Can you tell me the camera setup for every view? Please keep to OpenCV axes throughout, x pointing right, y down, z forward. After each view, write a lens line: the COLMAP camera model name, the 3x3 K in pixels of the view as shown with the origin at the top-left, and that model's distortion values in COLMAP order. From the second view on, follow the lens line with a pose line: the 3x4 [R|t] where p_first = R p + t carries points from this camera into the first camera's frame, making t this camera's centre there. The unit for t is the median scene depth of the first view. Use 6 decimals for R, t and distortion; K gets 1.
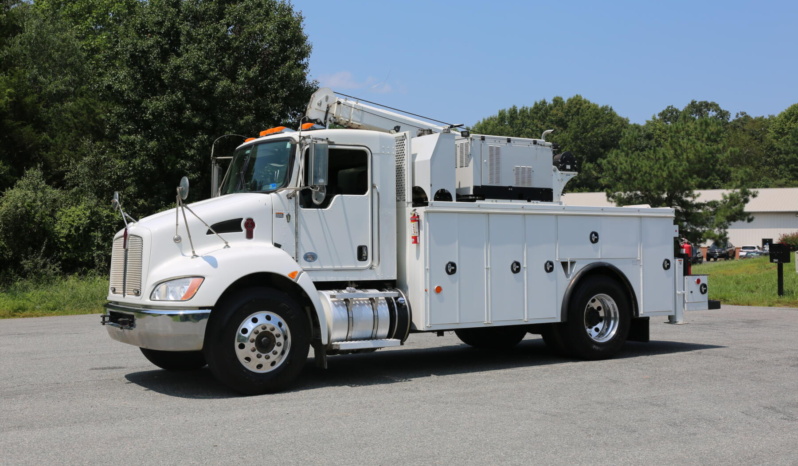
lens RADIAL K [[925.5, 0, 399.0], [0, 925.5, 233.0], [0, 0, 1]] dist [0.004947, 0.016373]
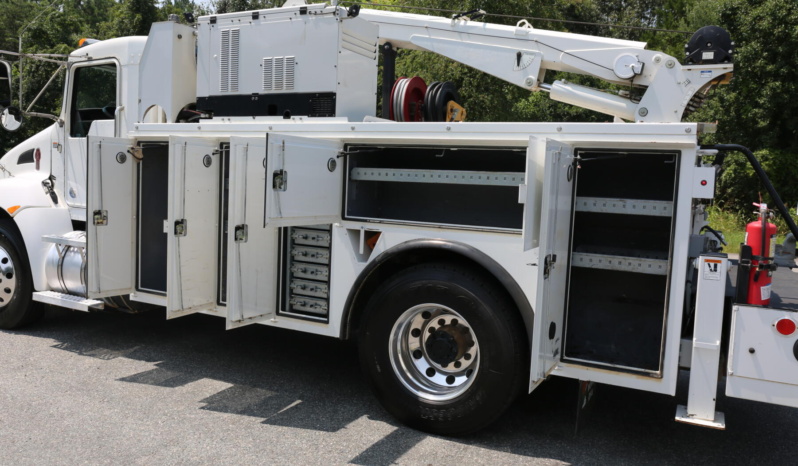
lens RADIAL K [[633.2, 0, 399.0], [0, 633.2, 233.0], [0, 0, 1]] dist [-0.067661, 0.075311]
pose [[0.502146, 0.103717, -0.858541, 0.525671], [-0.027841, 0.994206, 0.103823, -0.005755], [0.864335, -0.028232, 0.502124, 0.874408]]
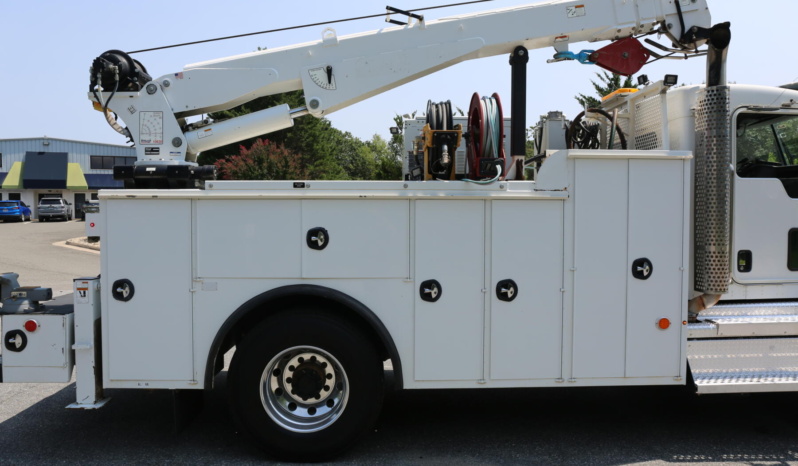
lens RADIAL K [[575.0, 0, 399.0], [0, 575.0, 233.0], [0, 0, 1]] dist [-0.045022, 0.001060]
pose [[-0.850322, -0.005102, 0.526238, -0.001965], [-0.007881, 0.999964, -0.003039, 0.002260], [-0.526204, -0.006731, -0.850332, 1.339360]]
